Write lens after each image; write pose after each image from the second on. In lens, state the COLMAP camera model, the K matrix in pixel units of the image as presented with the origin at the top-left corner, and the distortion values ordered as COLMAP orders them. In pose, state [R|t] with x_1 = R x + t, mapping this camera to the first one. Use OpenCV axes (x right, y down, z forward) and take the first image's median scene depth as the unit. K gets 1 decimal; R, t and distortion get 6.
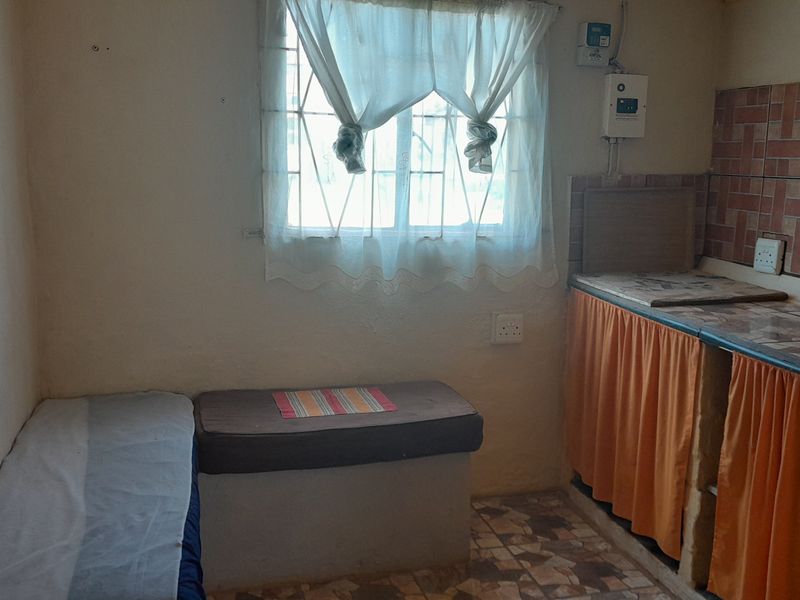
lens RADIAL K [[829.0, 0, 406.0], [0, 829.0, 296.3], [0, 0, 1]] dist [0.222942, -0.660614]
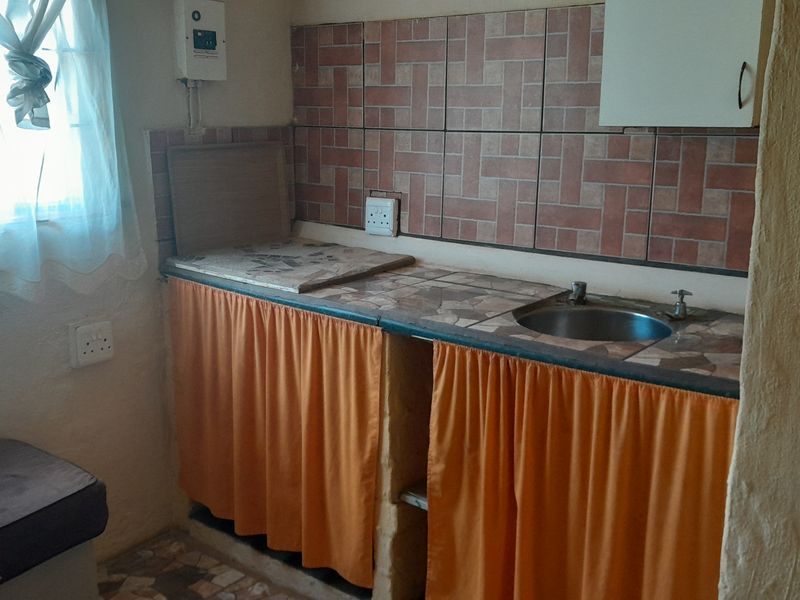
lens RADIAL K [[829.0, 0, 406.0], [0, 829.0, 296.3], [0, 0, 1]] dist [0.222942, -0.660614]
pose [[0.802149, -0.140640, 0.580325, -0.084383], [0.105197, 0.989951, 0.094505, -0.045062], [-0.587785, -0.014759, 0.808883, 0.258755]]
